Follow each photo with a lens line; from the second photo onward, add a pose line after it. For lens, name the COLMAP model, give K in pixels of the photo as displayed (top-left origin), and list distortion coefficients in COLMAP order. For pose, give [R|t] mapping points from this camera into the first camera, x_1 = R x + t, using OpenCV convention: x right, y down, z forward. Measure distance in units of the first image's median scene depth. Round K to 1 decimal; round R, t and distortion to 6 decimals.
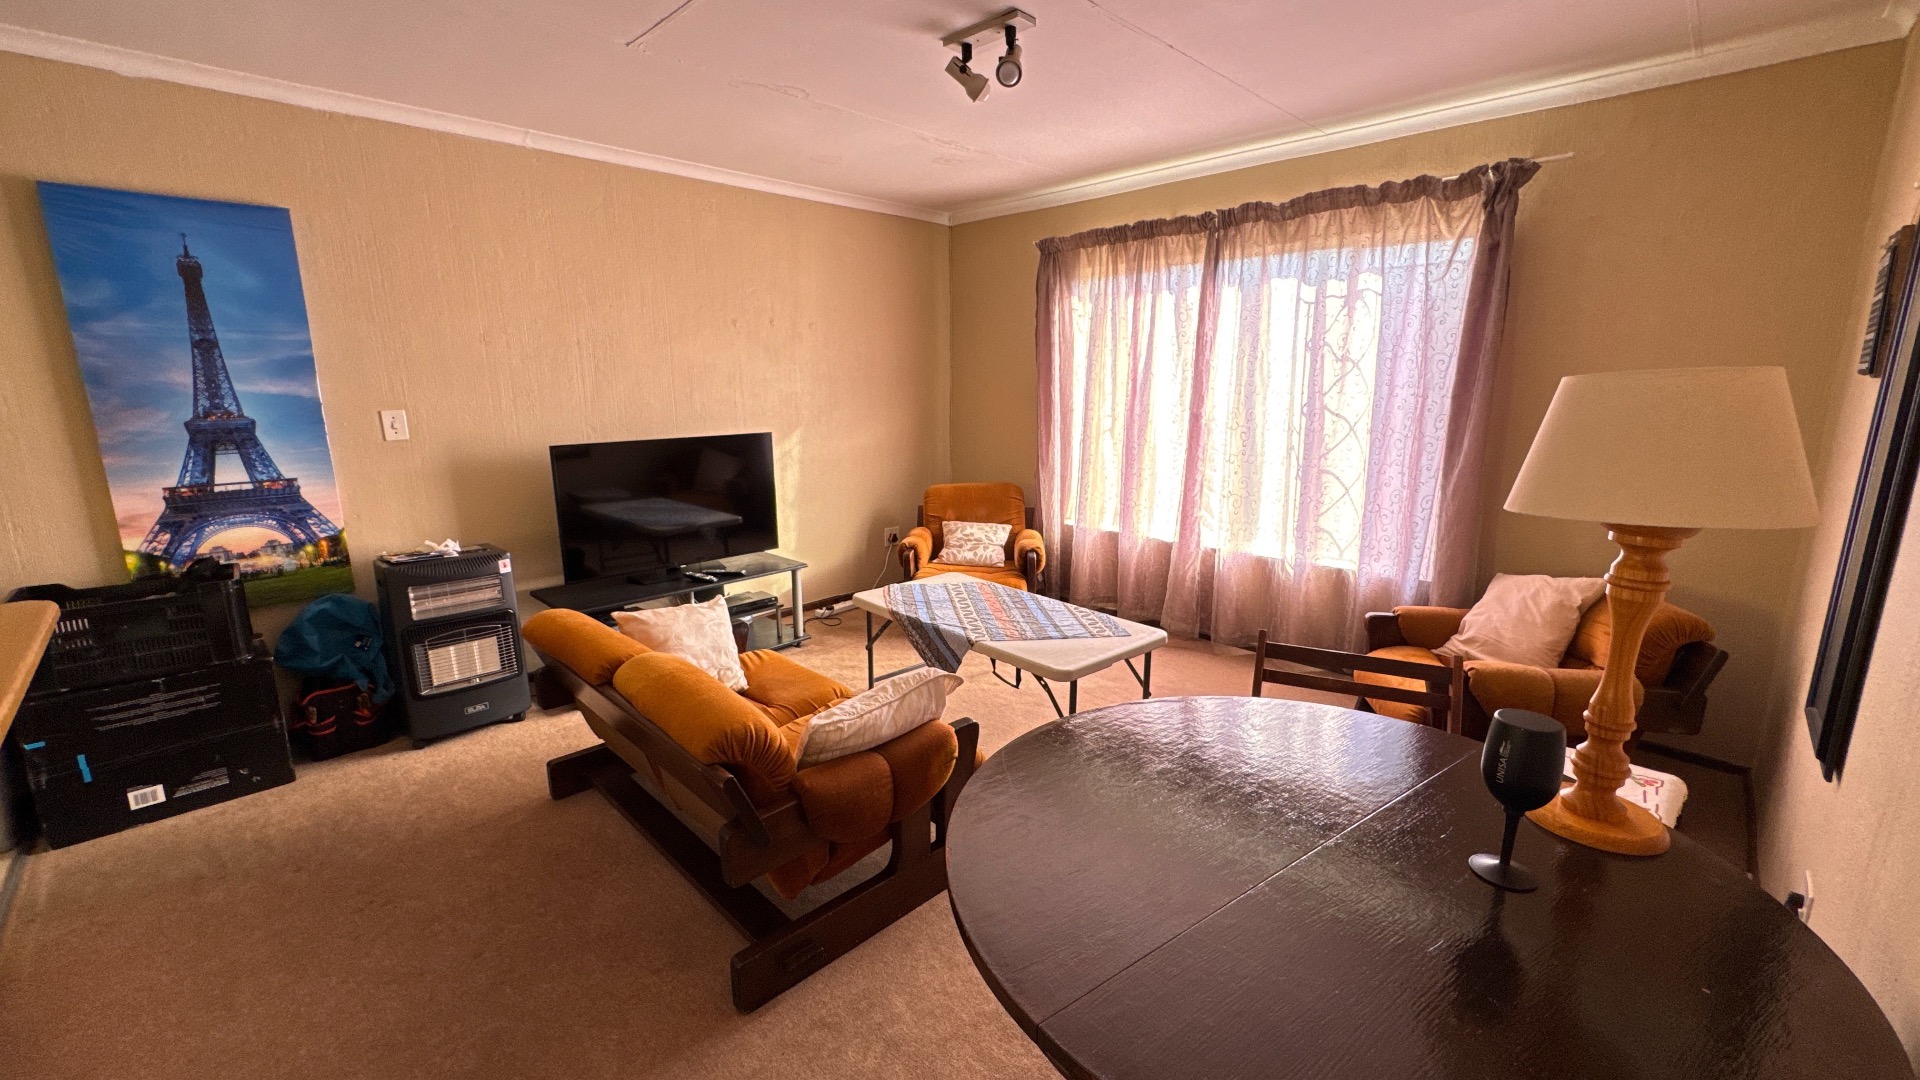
lens RADIAL K [[758.7, 0, 962.2], [0, 758.7, 534.1], [0, 0, 1]] dist [-0.002054, -0.000160]
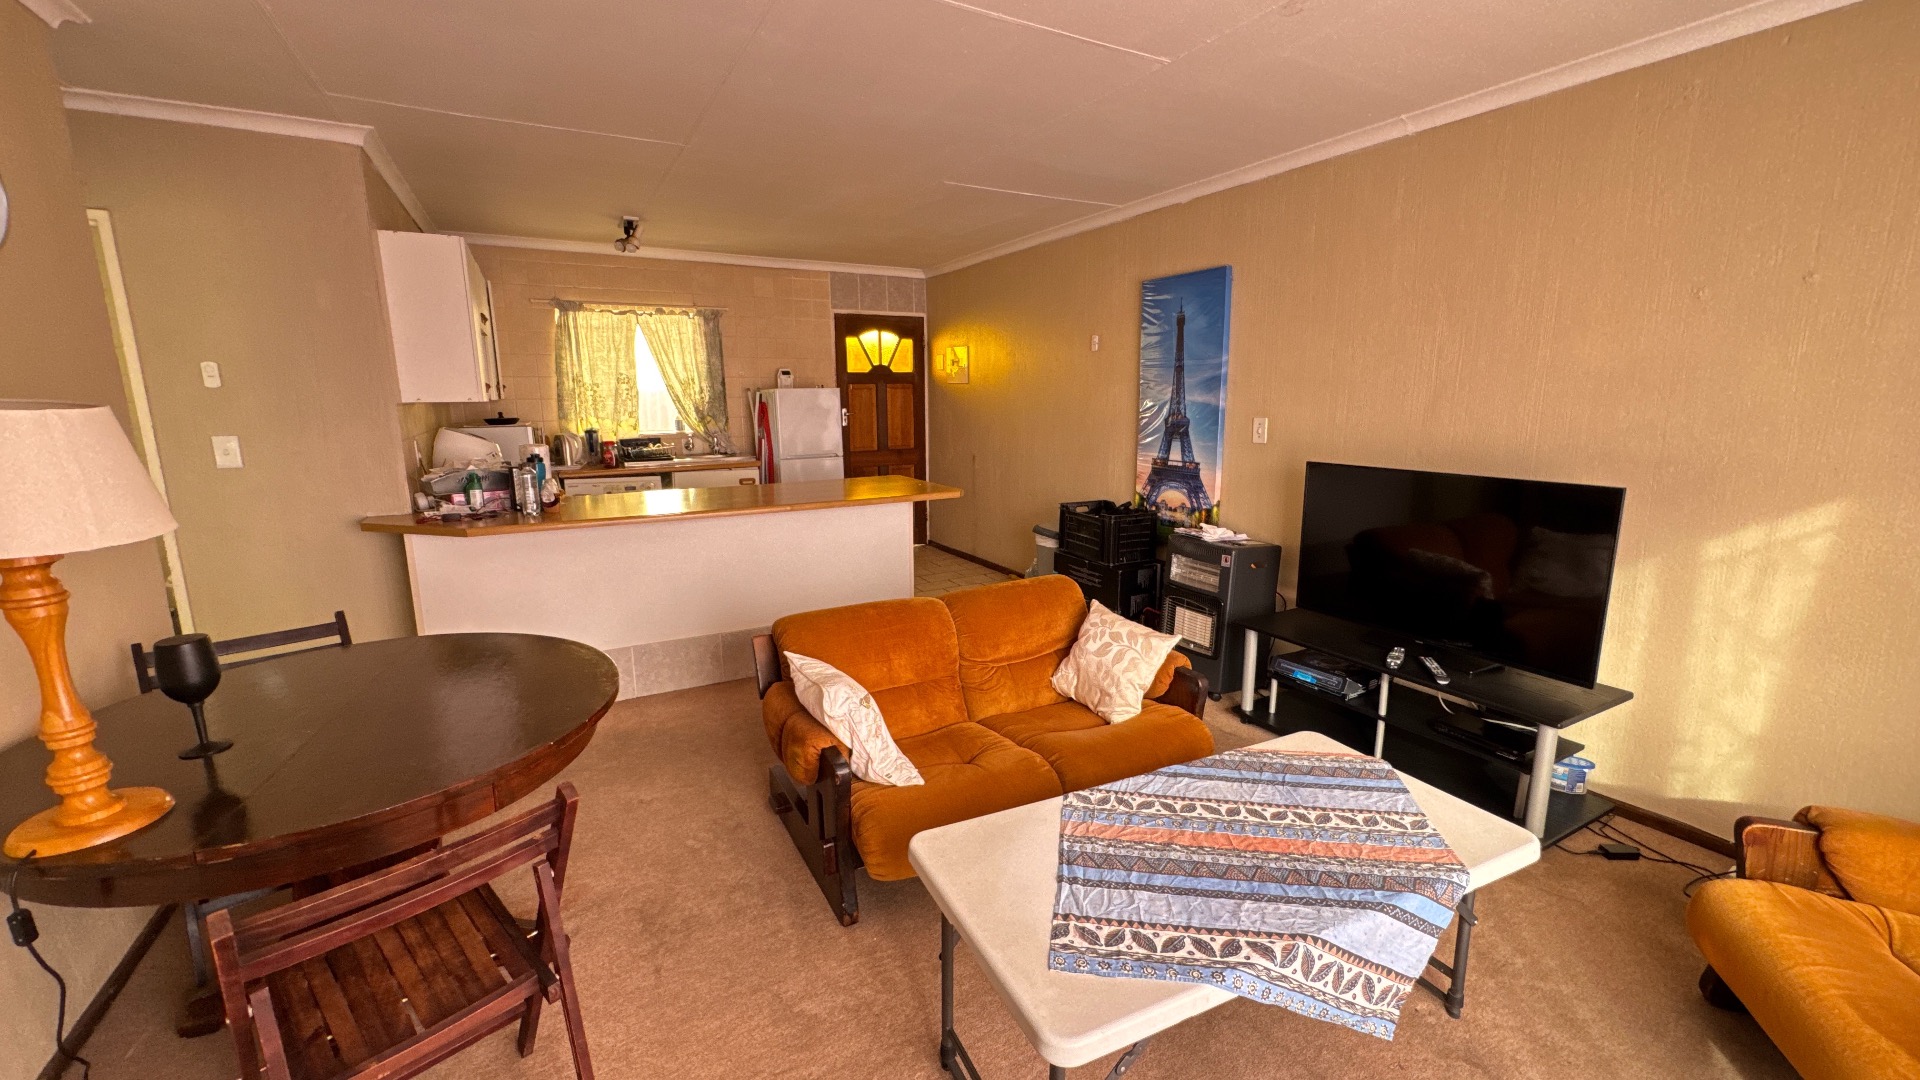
lens RADIAL K [[758.7, 0, 960.9], [0, 758.7, 539.0], [0, 0, 1]] dist [-0.002054, -0.000160]
pose [[-0.285227, 0.184531, -0.940529, 0.595136], [-0.189892, 0.950960, 0.244165, -0.202096], [0.939461, 0.248241, -0.236198, 0.969476]]
